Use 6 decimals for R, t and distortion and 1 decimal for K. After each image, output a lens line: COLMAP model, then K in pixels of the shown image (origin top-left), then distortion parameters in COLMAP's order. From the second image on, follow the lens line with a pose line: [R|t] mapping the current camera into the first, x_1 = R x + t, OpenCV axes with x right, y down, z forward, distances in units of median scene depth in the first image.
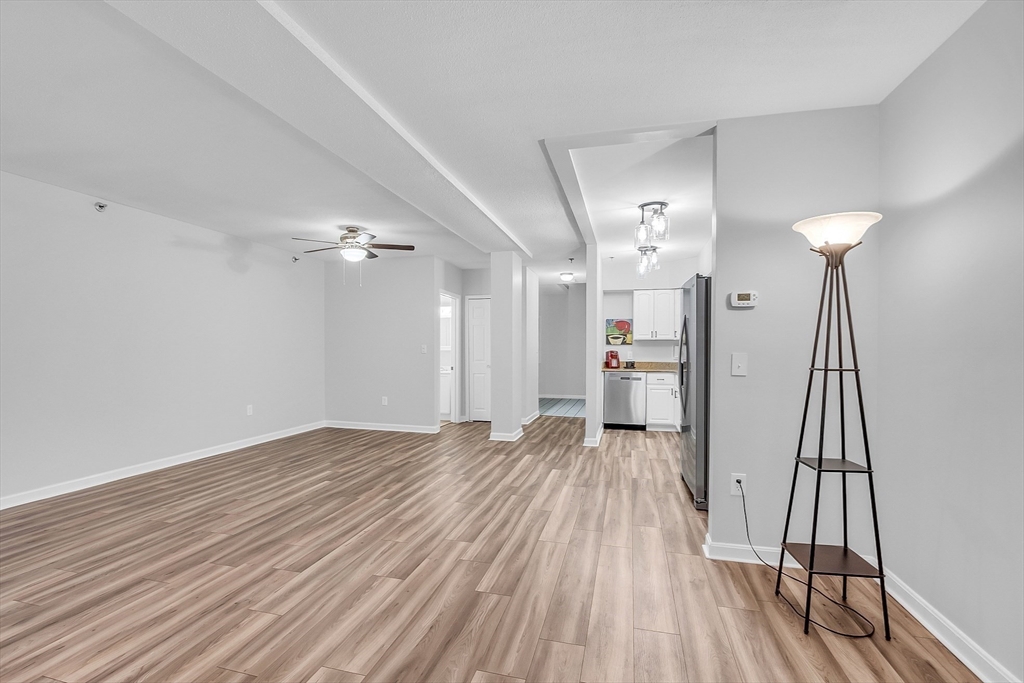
lens RADIAL K [[460.5, 0, 507.8], [0, 460.5, 348.9], [0, 0, 1]] dist [-0.009433, 0.000886]
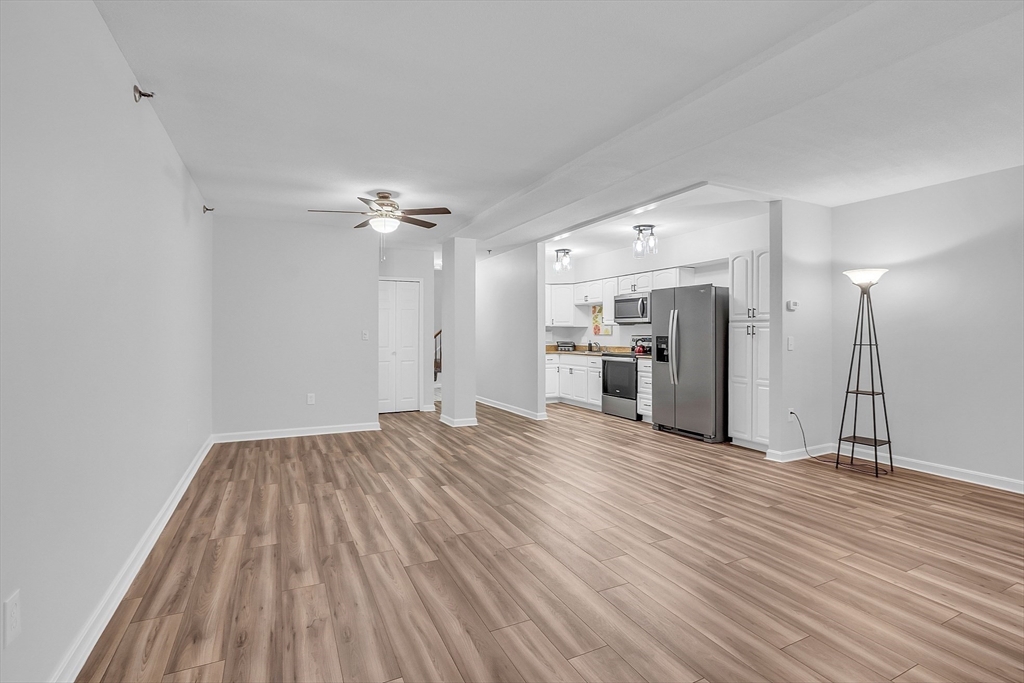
lens RADIAL K [[472.0, 0, 508.3], [0, 472.0, 328.2], [0, 0, 1]] dist [-0.003660, 0.000169]
pose [[0.755304, 0.004675, 0.655358, -0.734721], [0.002296, 0.999950, -0.009779, -0.004177], [-0.655371, 0.008891, 0.755255, 0.192665]]
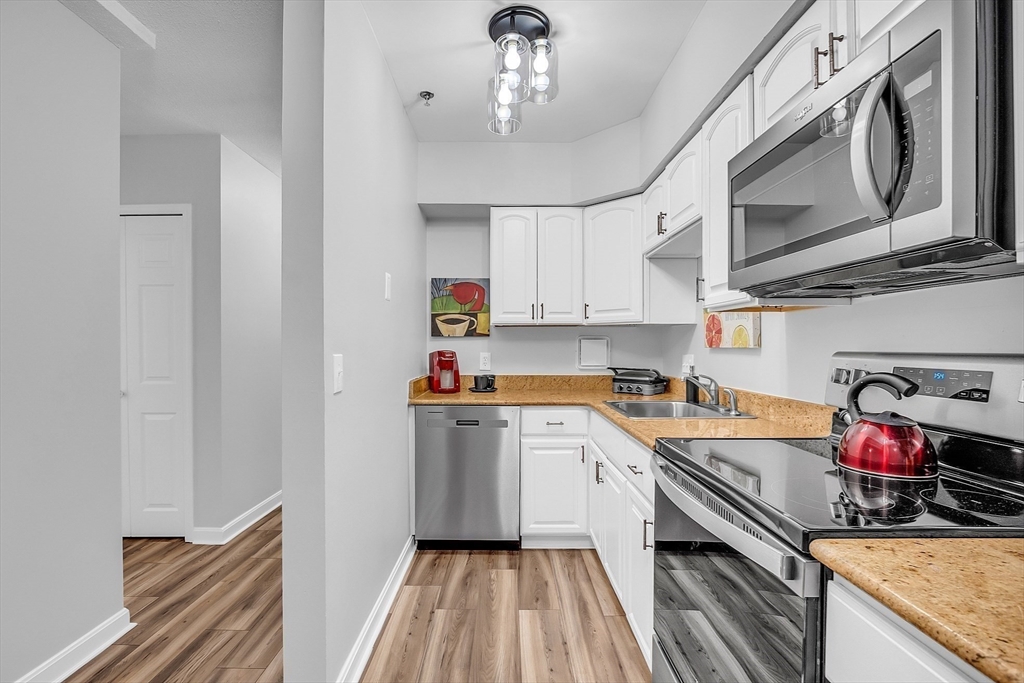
lens RADIAL K [[460.5, 0, 507.8], [0, 460.5, 348.9], [0, 0, 1]] dist [-0.009433, 0.000886]
pose [[0.966729, -0.006809, 0.255713, 0.254444], [0.005346, 0.999965, 0.006413, -0.000525], [-0.255747, -0.004832, 0.966732, 0.829773]]
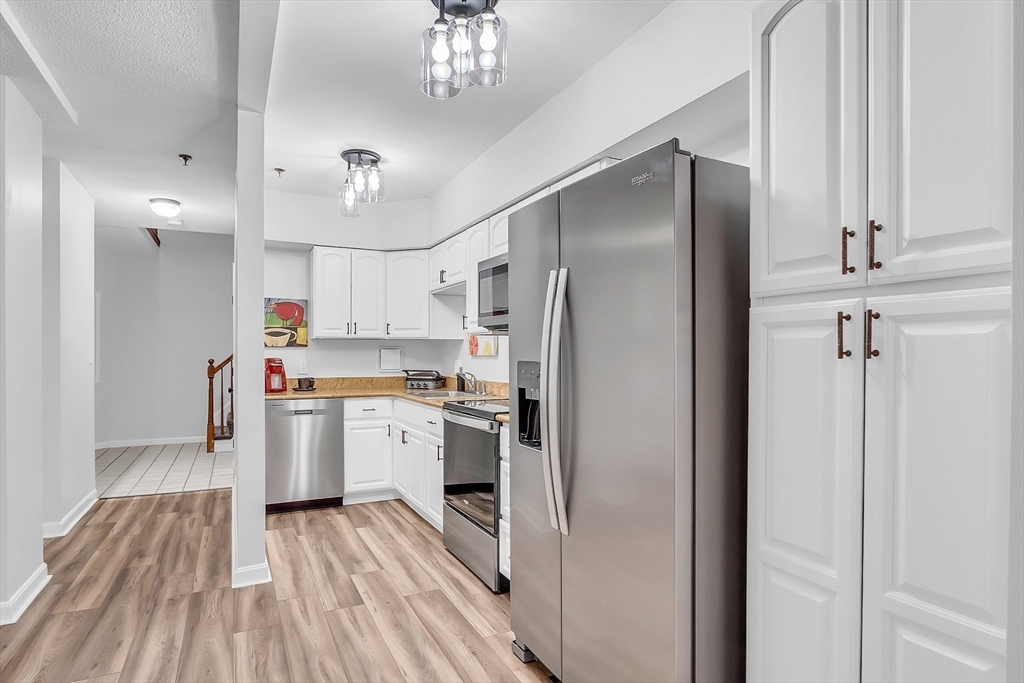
lens RADIAL K [[541.9, 0, 509.0], [0, 541.9, 353.7], [0, 0, 1]] dist [-0.022500, 0.001137]
pose [[0.744642, -0.005204, 0.667444, 0.030682], [0.005218, 0.999984, 0.001975, -0.001810], [-0.667444, 0.002012, 0.744657, 0.532590]]
